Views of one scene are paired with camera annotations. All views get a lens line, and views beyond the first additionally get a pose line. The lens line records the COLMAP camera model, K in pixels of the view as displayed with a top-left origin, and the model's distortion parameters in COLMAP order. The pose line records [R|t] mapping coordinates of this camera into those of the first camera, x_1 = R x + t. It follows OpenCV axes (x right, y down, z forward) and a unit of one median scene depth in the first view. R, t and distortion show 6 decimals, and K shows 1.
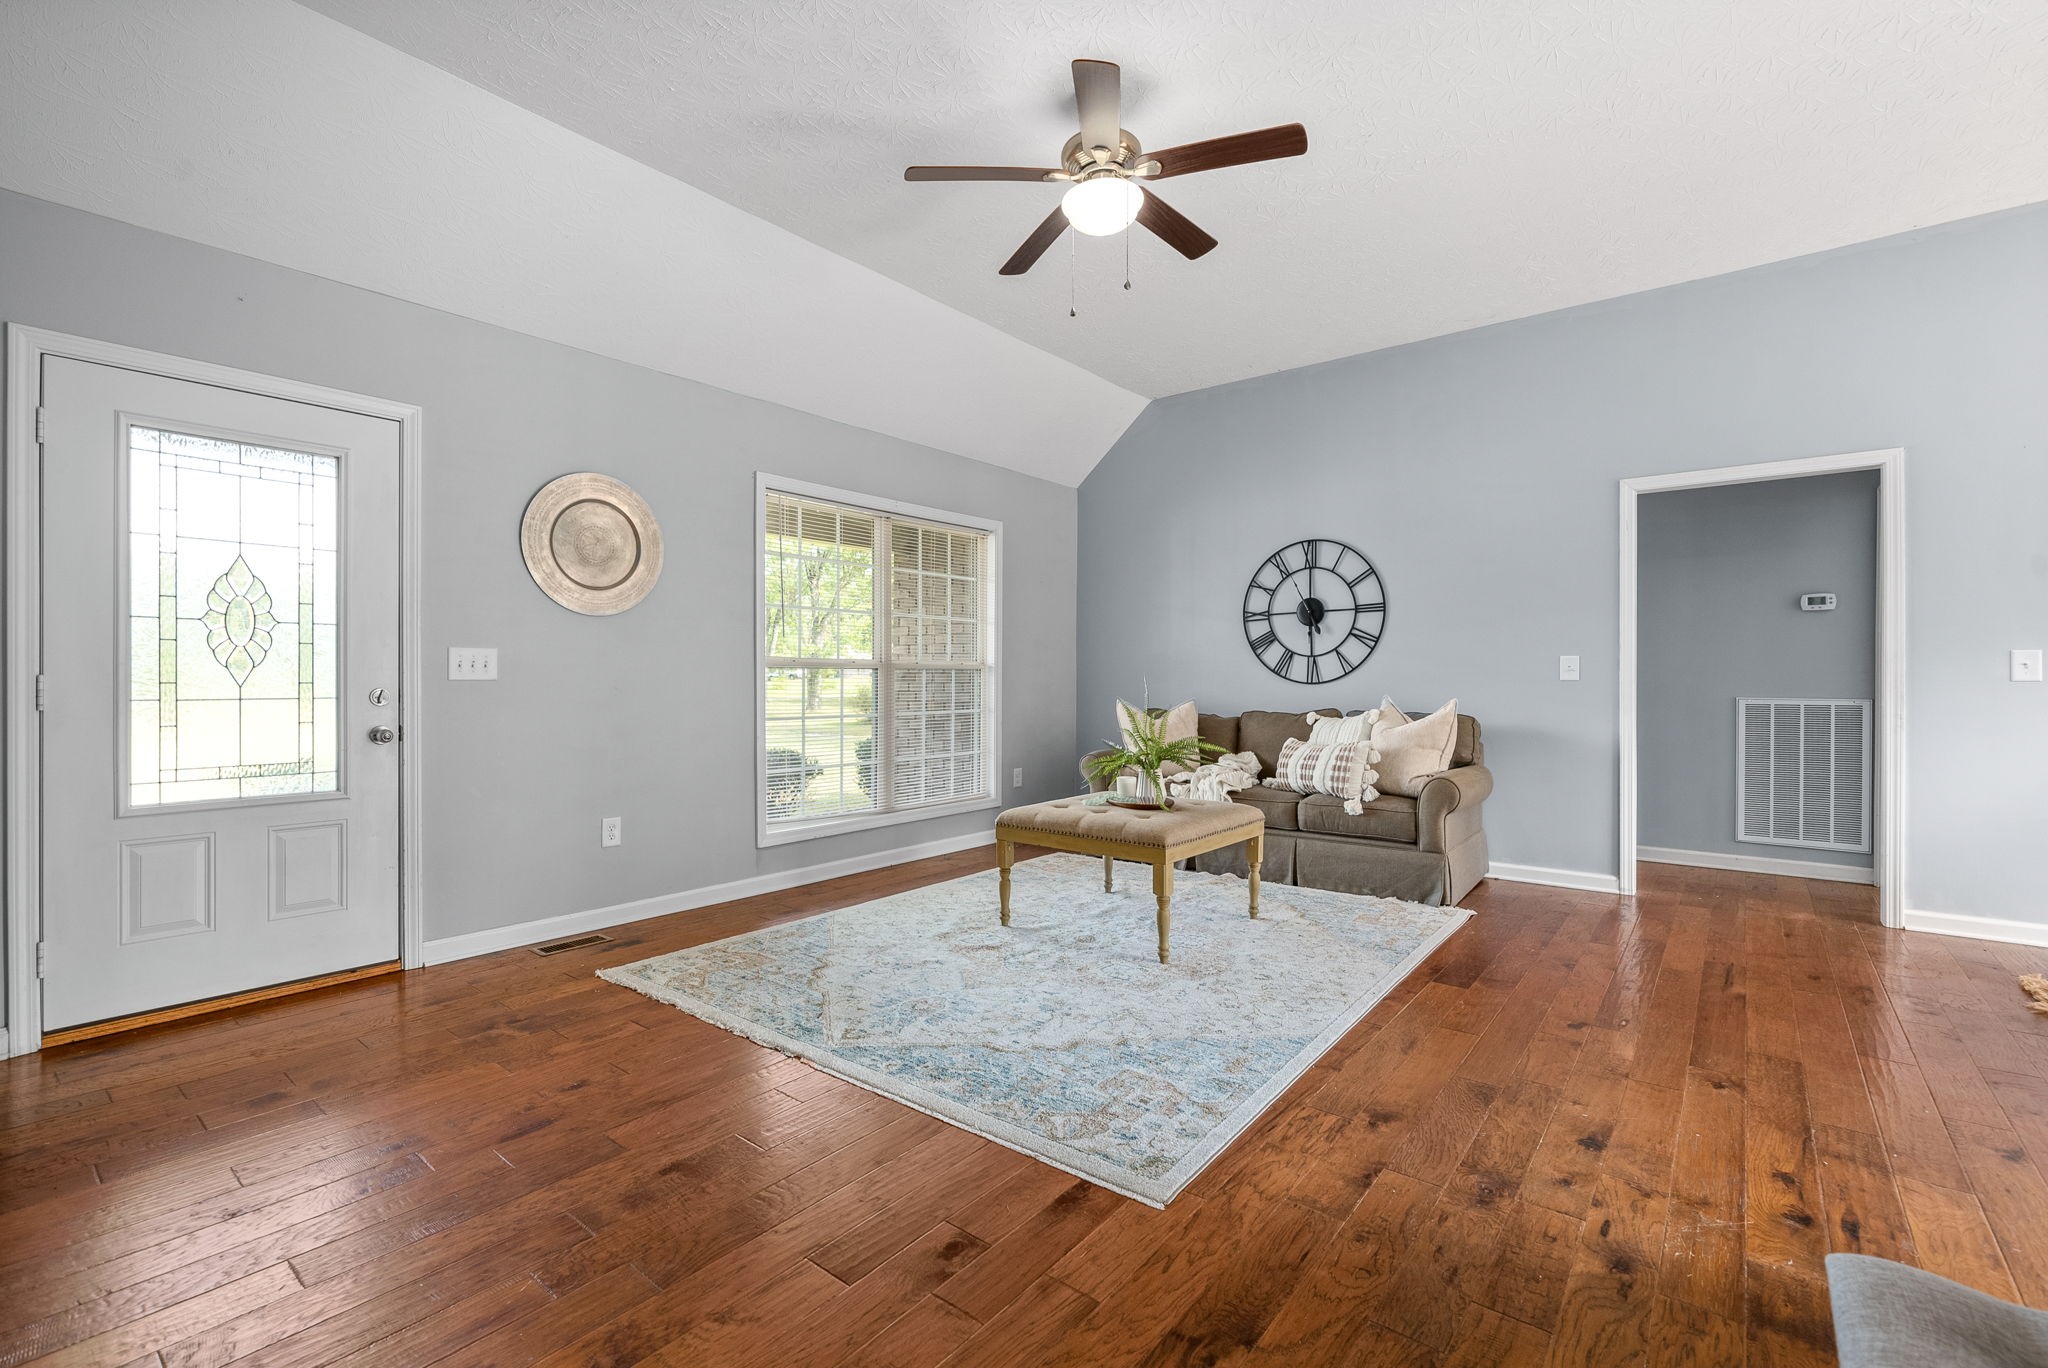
lens RADIAL K [[895.3, 0, 1030.9], [0, 895.3, 677.1], [0, 0, 1]] dist [-0.000867, -0.000336]
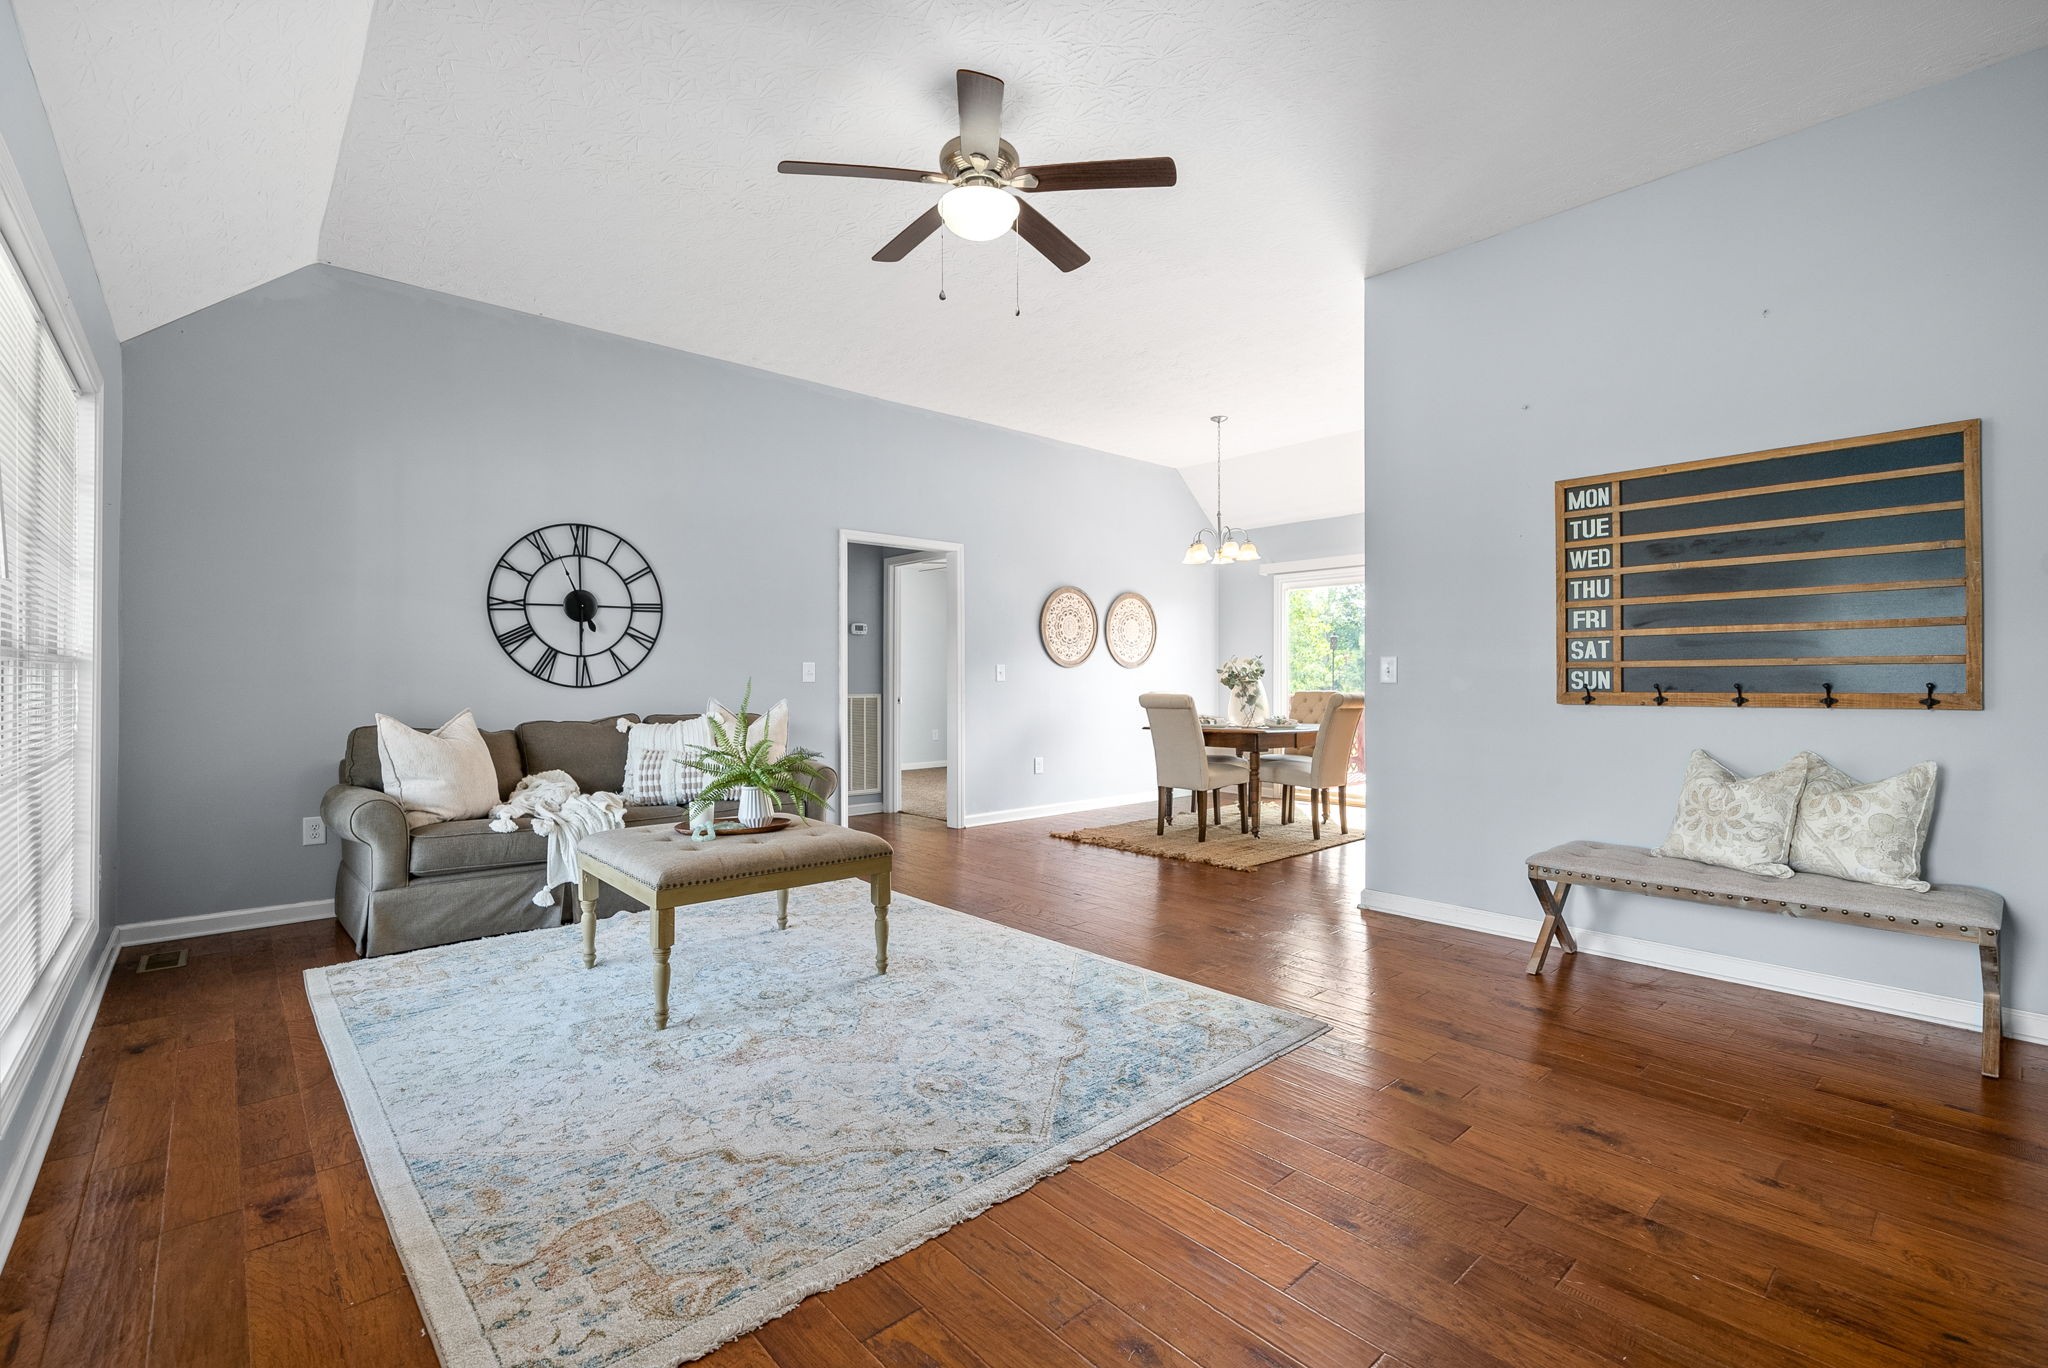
lens RADIAL K [[895.3, 0, 1030.9], [0, 895.3, 677.1], [0, 0, 1]] dist [-0.000867, -0.000336]
pose [[0.166859, 0.001327, 0.985980, -0.698532], [-0.000123, 0.999999, -0.001325, -0.002297], [-0.985981, 0.000100, 0.166859, 0.601847]]
